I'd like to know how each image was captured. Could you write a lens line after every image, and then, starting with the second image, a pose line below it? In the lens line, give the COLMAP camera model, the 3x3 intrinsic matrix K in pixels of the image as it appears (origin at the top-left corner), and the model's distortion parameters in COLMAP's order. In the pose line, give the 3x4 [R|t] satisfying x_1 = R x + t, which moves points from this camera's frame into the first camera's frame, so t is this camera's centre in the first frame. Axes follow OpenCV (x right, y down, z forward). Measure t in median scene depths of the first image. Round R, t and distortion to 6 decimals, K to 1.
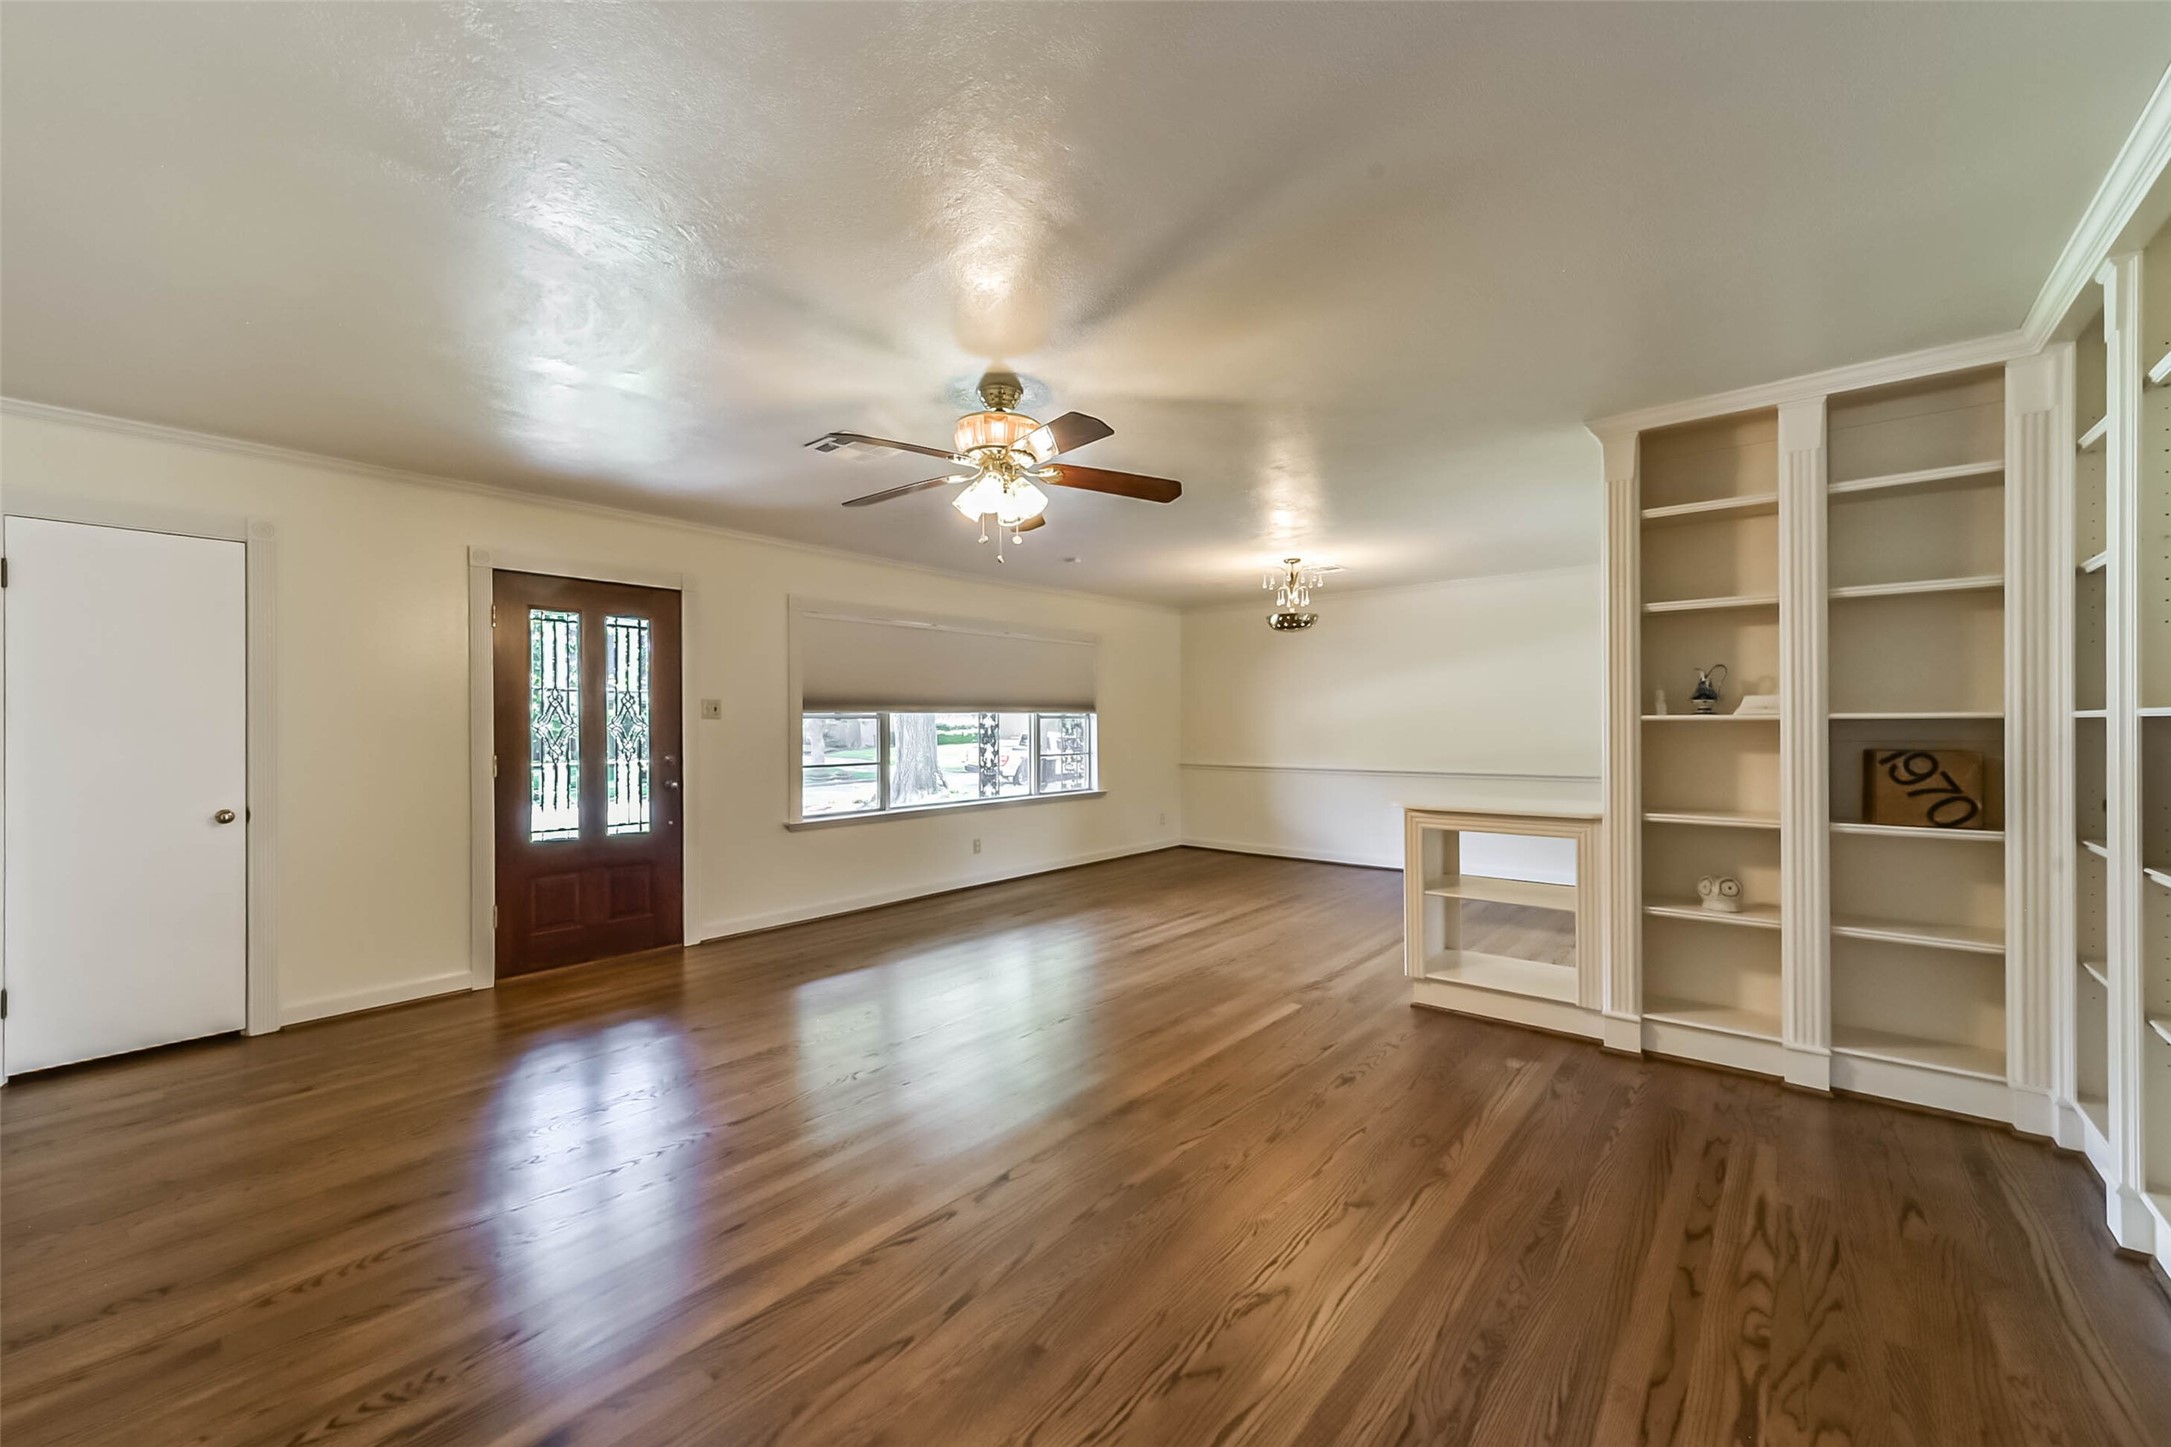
lens RADIAL K [[846.3, 0, 1088.1], [0, 846.3, 721.7], [0, 0, 1]] dist [-0.003891, -0.000105]
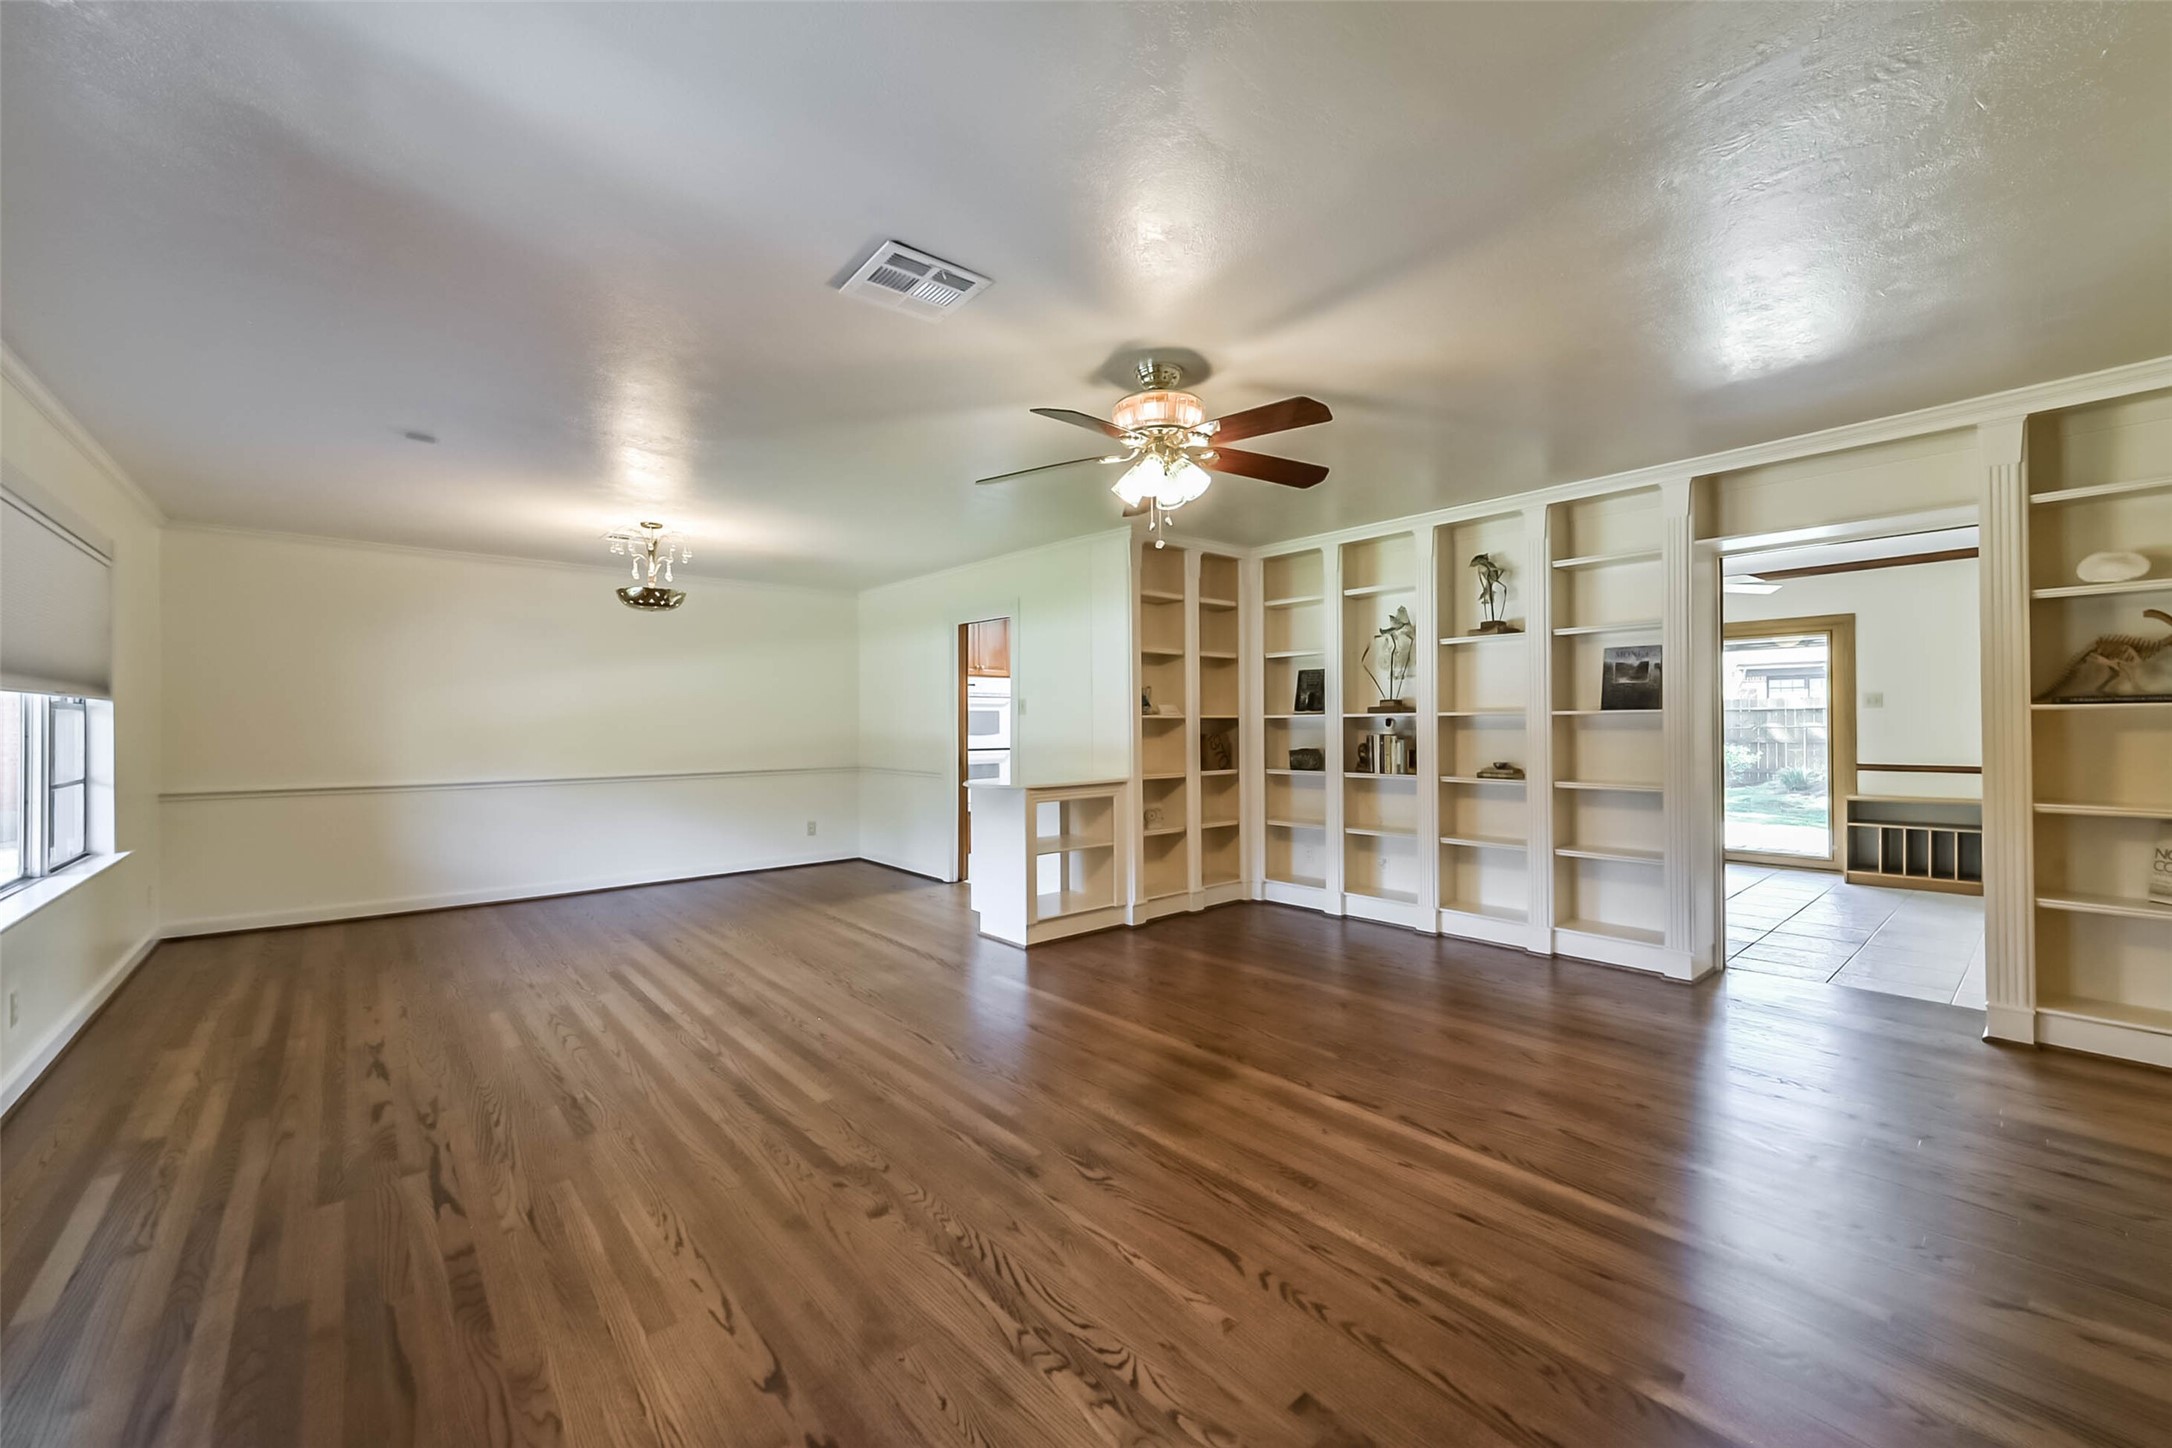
lens RADIAL K [[846.7, 0, 1088.6], [0, 846.7, 722.2], [0, 0, 1]] dist [-0.003891, -0.000105]
pose [[0.155415, 0.006268, 0.987829, -0.632806], [0.000261, 0.999980, -0.006386, 0.011205], [-0.987849, 0.001250, 0.155410, 0.555691]]
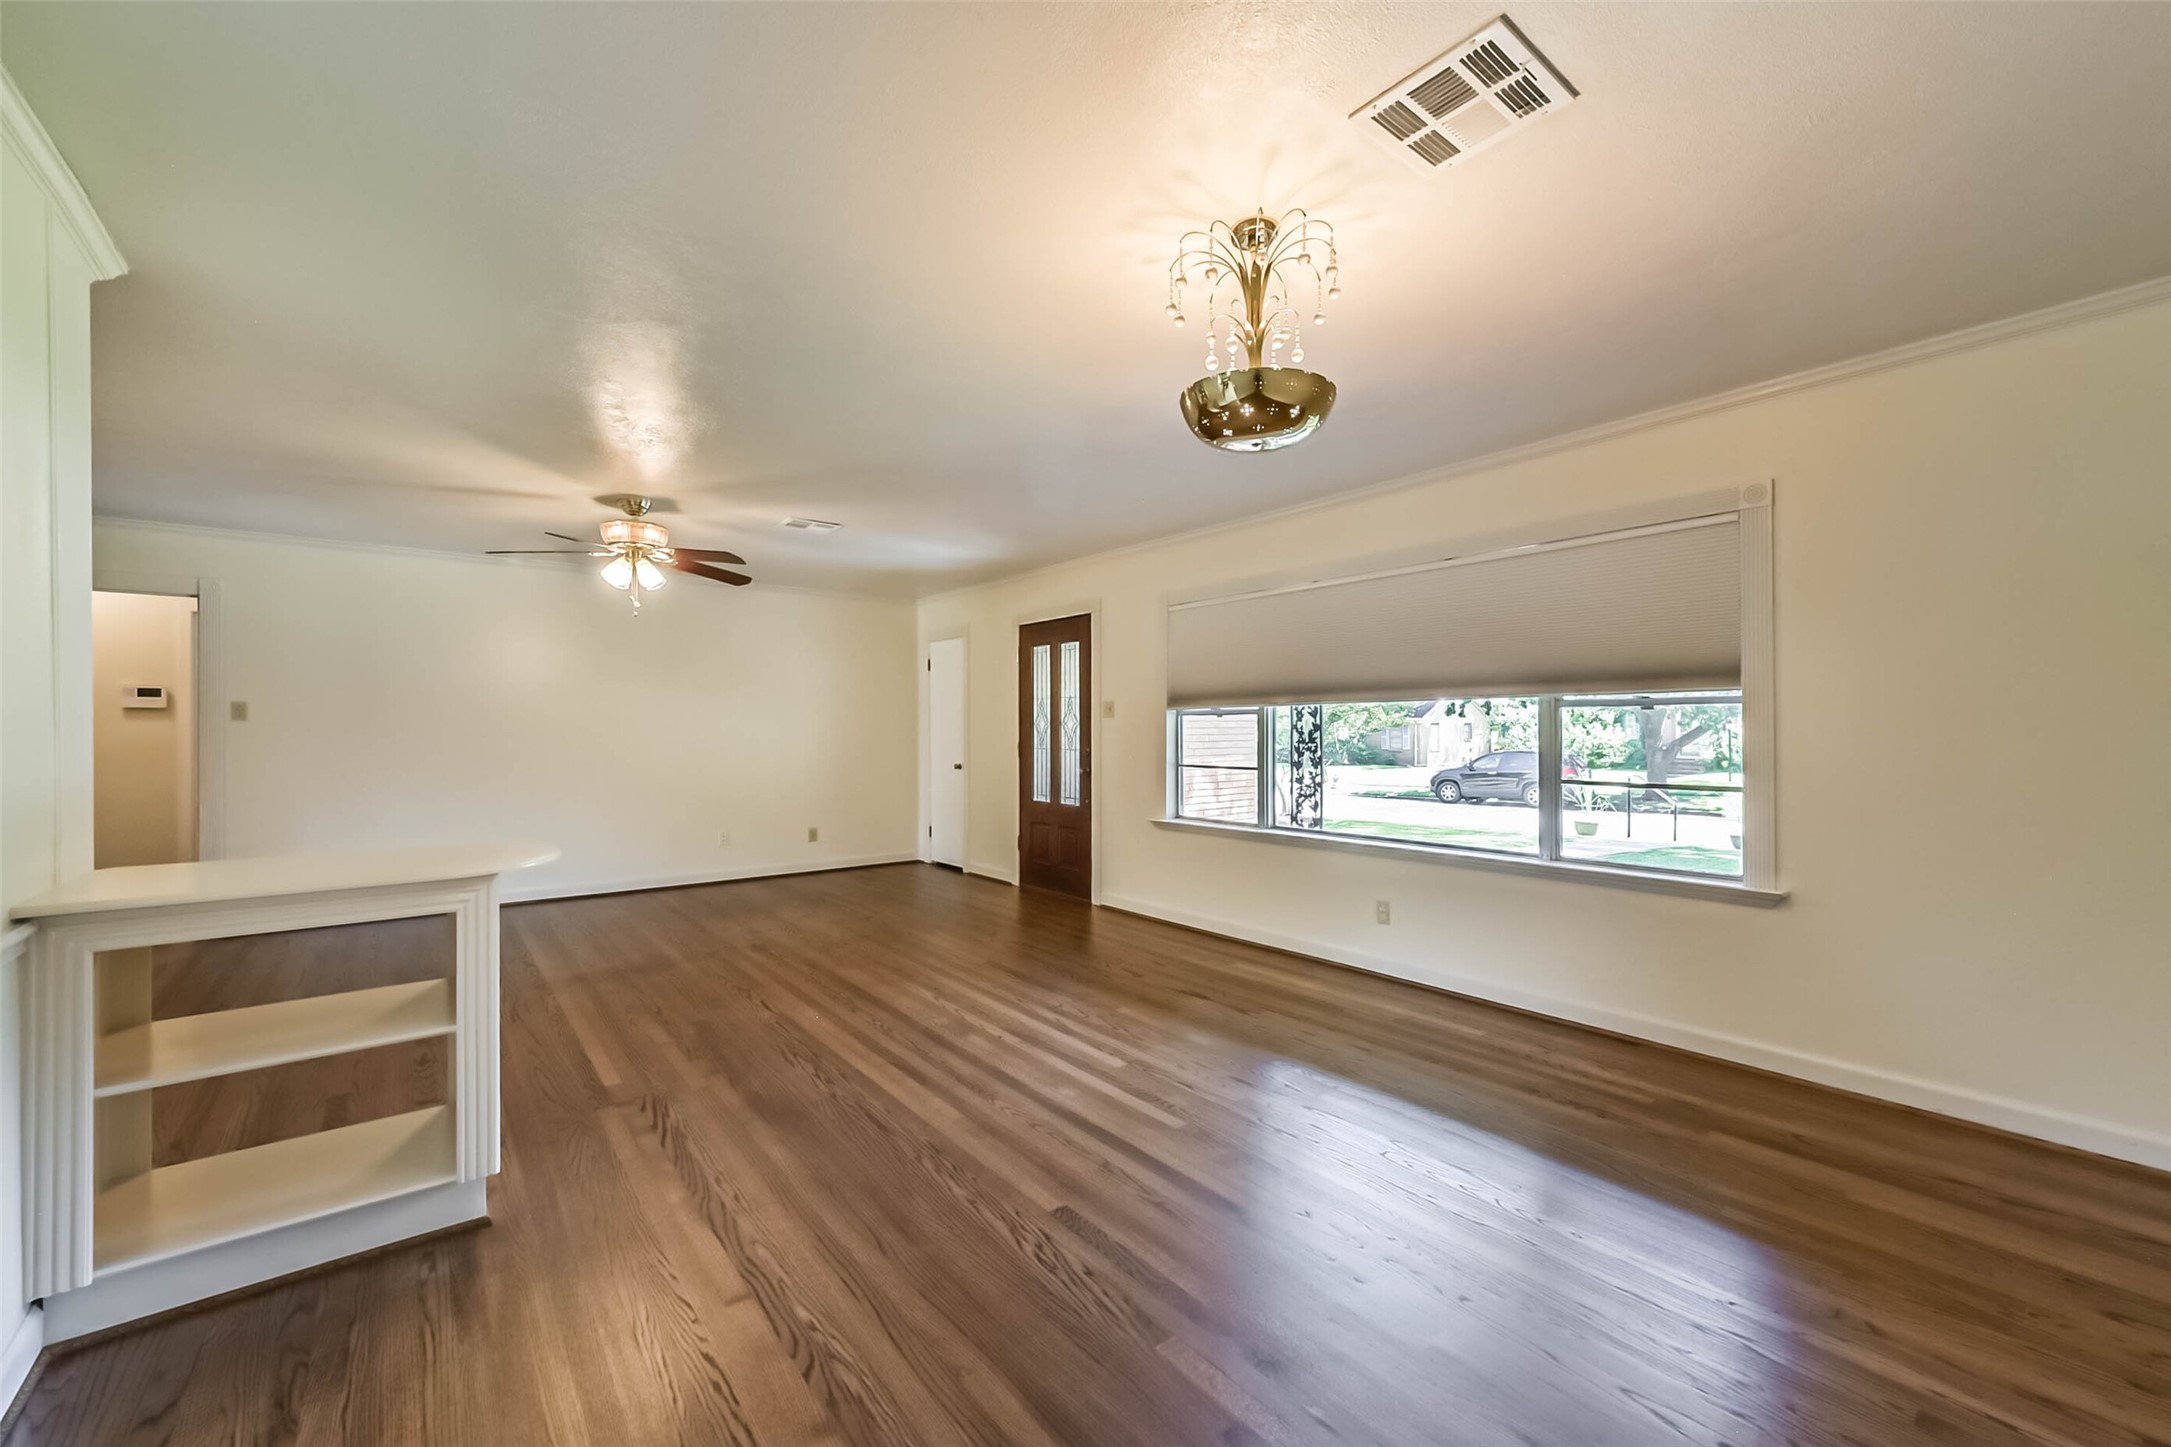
lens RADIAL K [[837.3, 0, 1087.7], [0, 837.3, 720.7], [0, 0, 1]] dist [0.001001, 0.000138]
pose [[-0.188008, -0.000616, -0.982167, 0.722289], [0.010038, 0.999946, -0.002549, 0.003814], [0.982116, -0.010339, -0.187992, 1.231982]]
